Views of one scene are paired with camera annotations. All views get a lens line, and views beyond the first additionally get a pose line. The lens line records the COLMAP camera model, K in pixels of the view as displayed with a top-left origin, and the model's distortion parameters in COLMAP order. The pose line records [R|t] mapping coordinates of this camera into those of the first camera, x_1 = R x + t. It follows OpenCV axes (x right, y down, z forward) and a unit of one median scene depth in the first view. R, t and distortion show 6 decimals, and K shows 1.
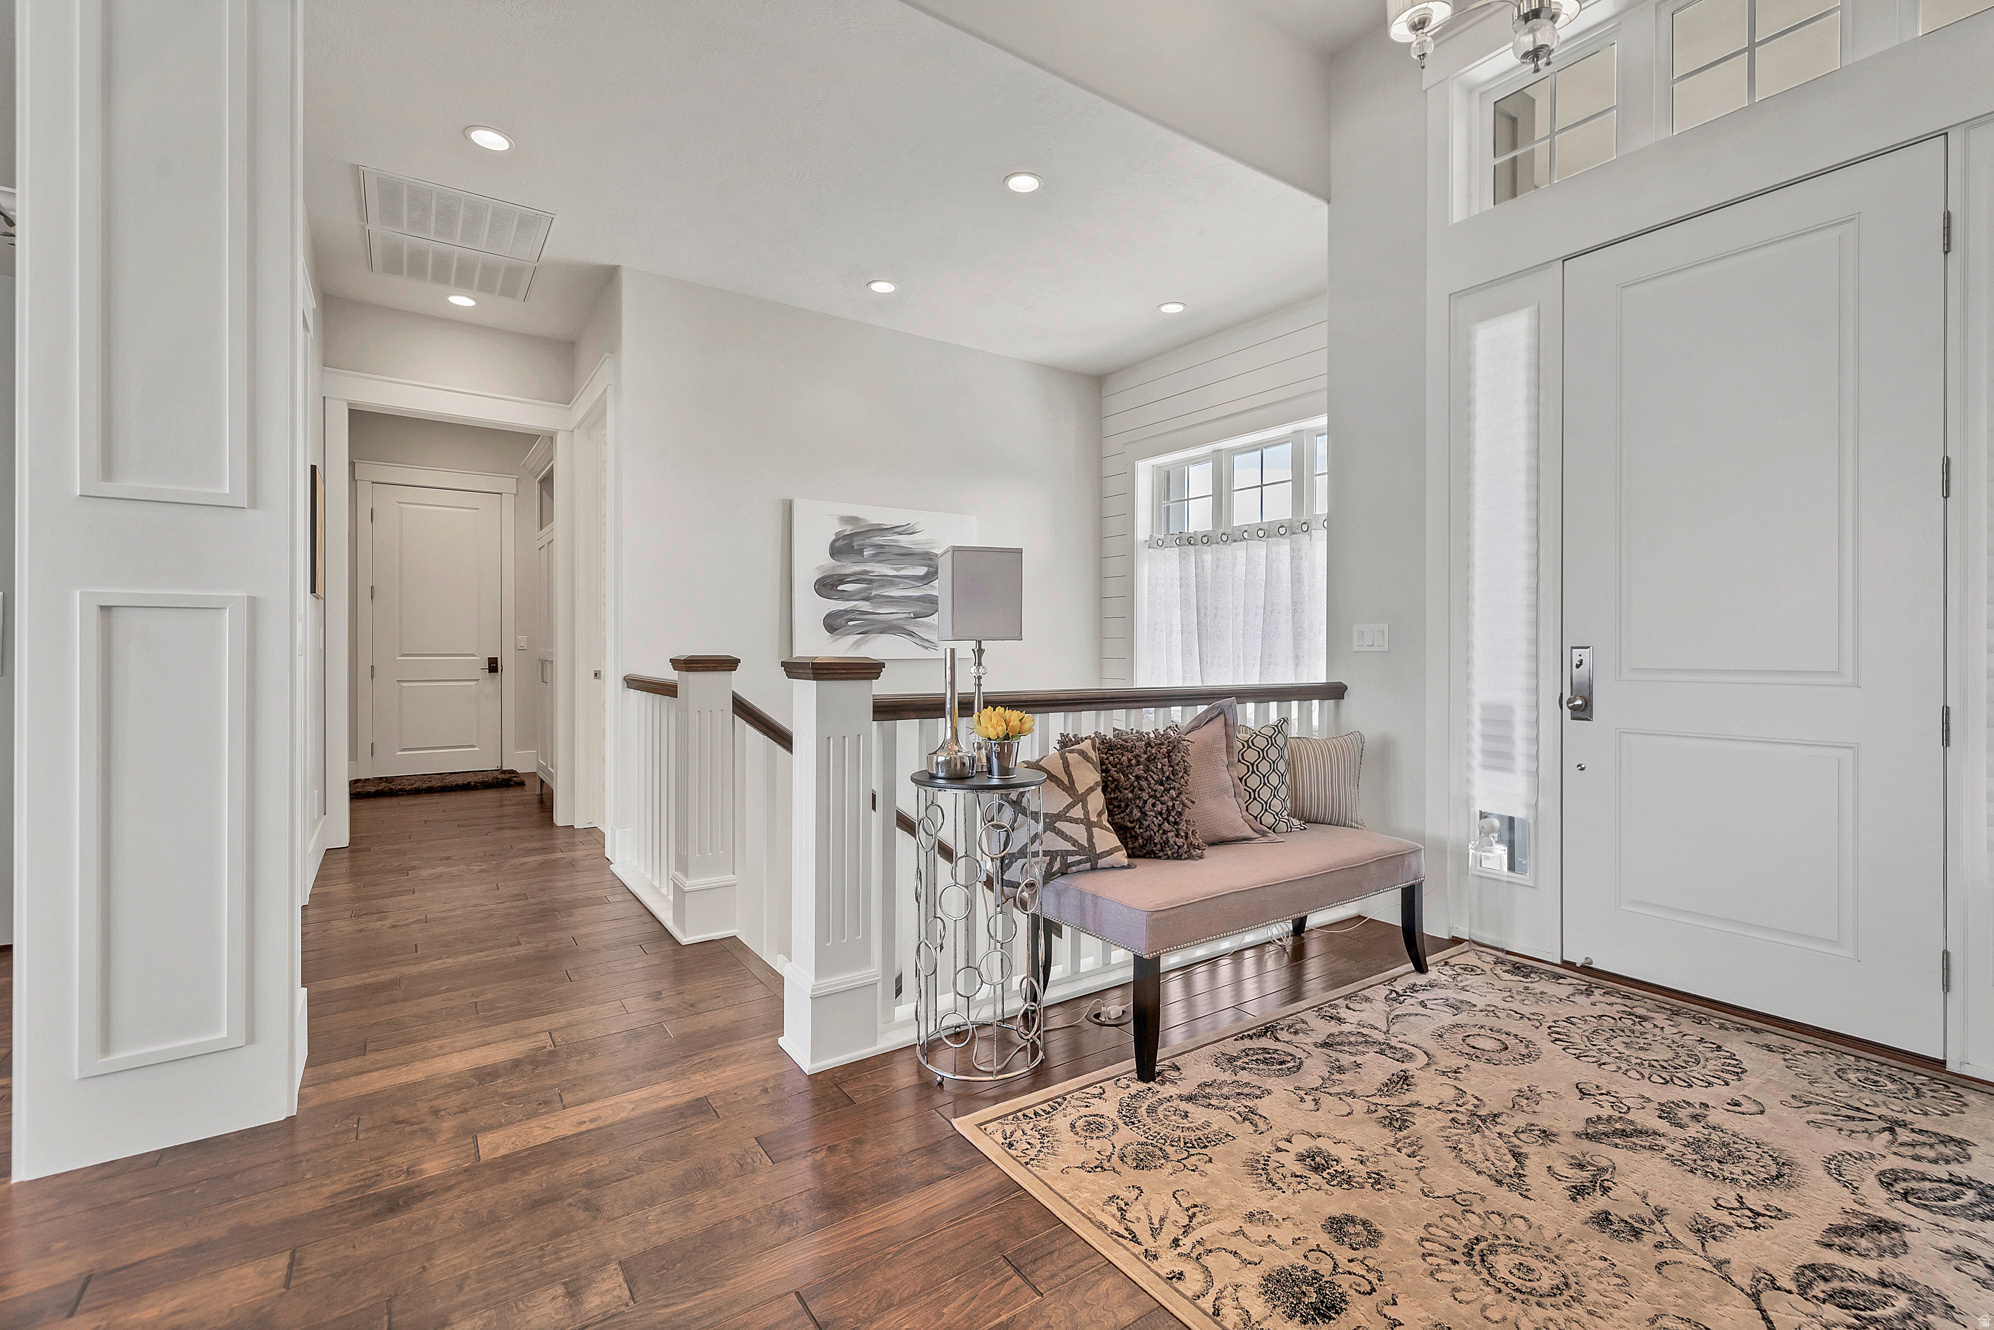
lens RADIAL K [[870.0, 0, 996.9], [0, 870.0, 653.7], [0, 0, 1]] dist [-0.000638, 0.001301]
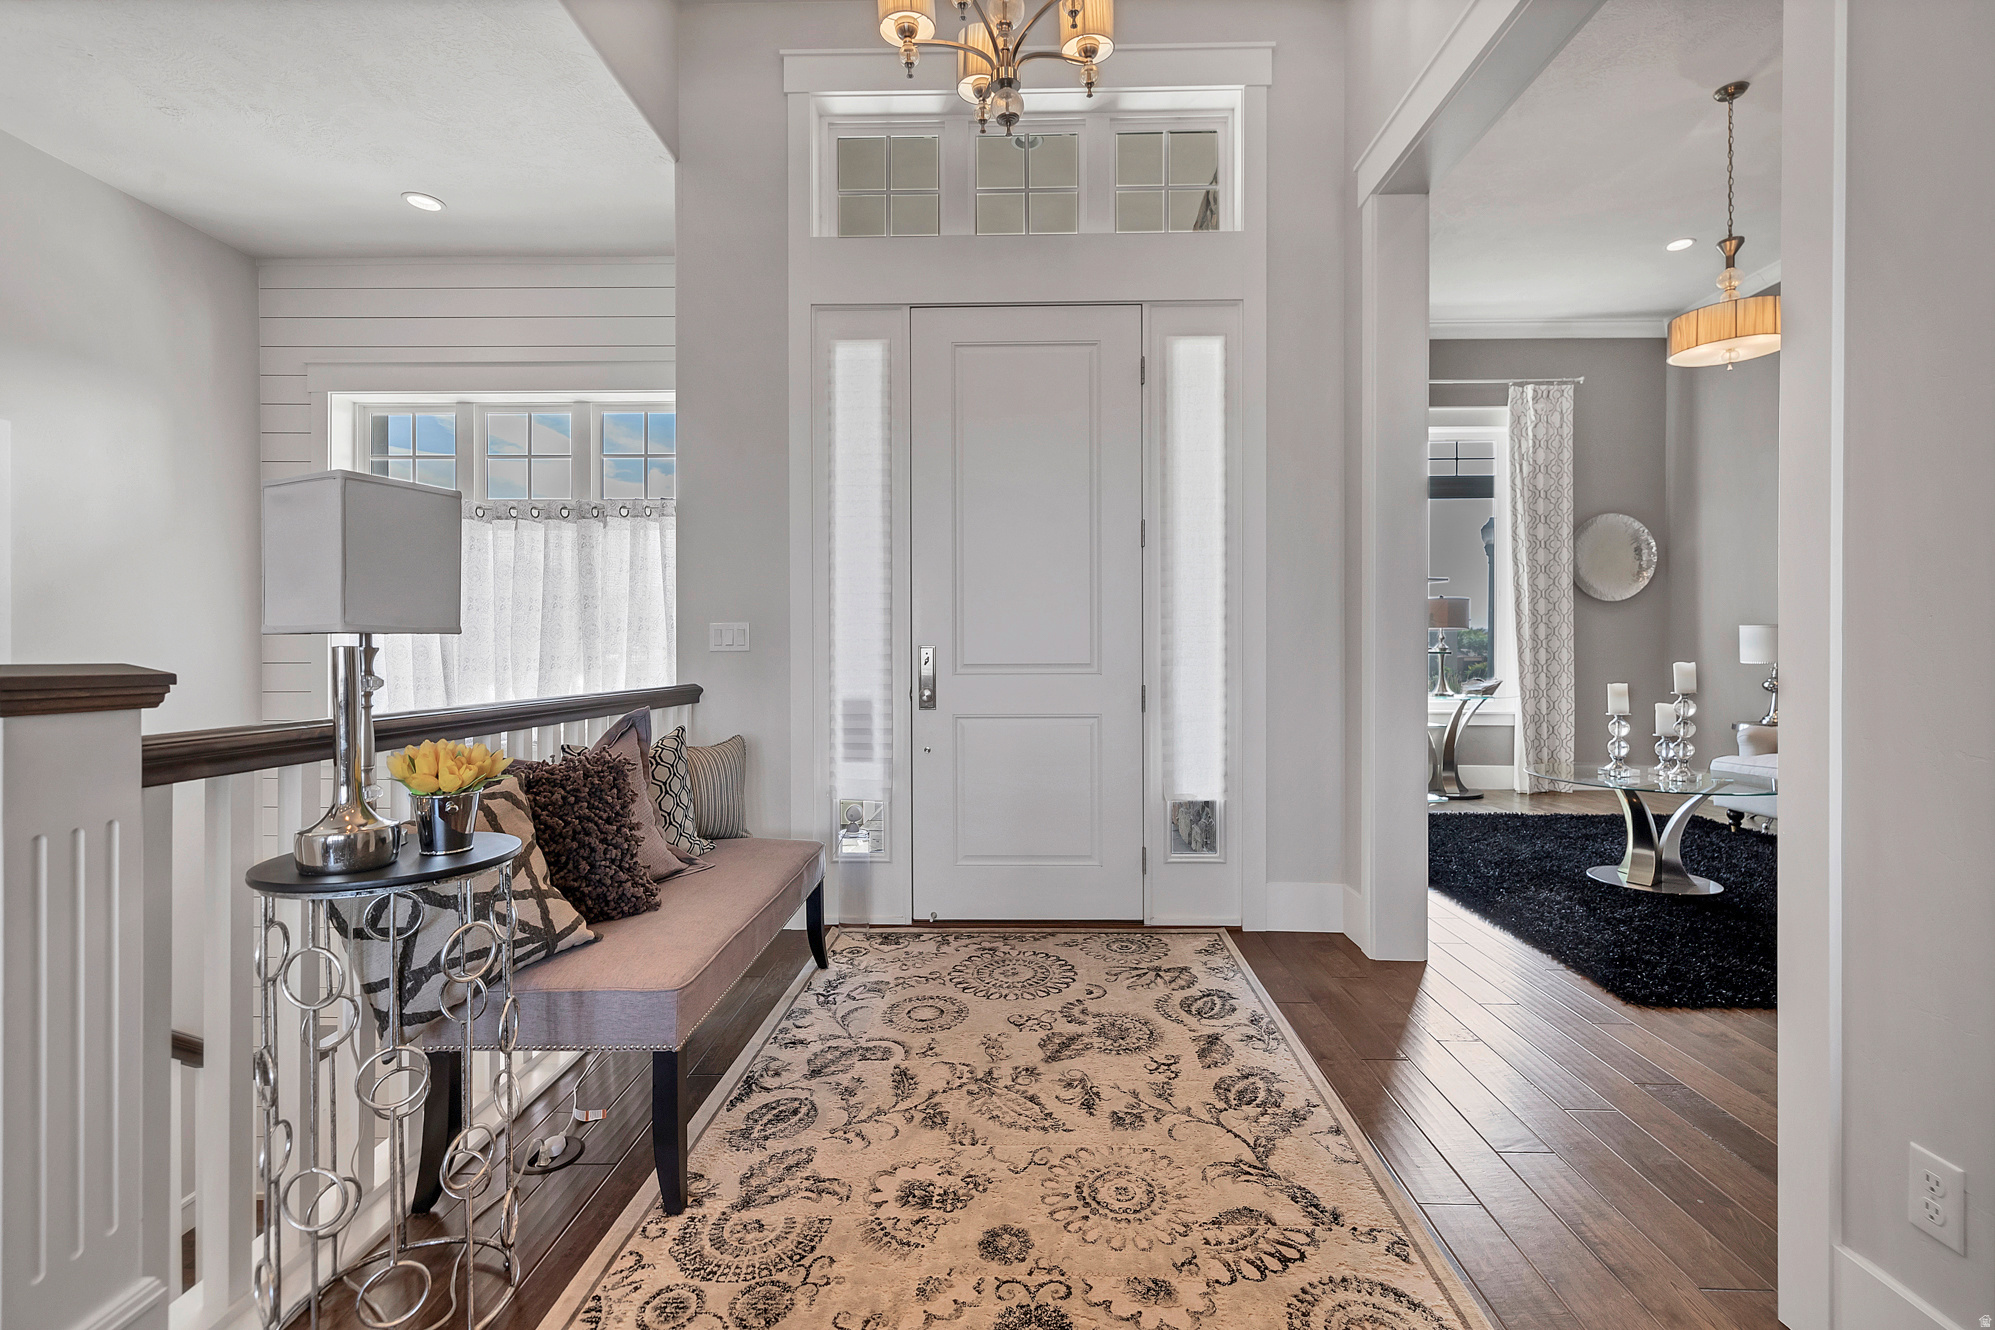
lens RADIAL K [[870.5, 0, 1001.0], [0, 870.5, 656.2], [0, 0, 1]] dist [-0.000638, 0.001301]
pose [[0.583170, -0.007362, 0.812317, -0.250613], [0.006365, 0.999970, 0.004493, 0.001049], [-0.812326, 0.002550, 0.583199, 0.286283]]
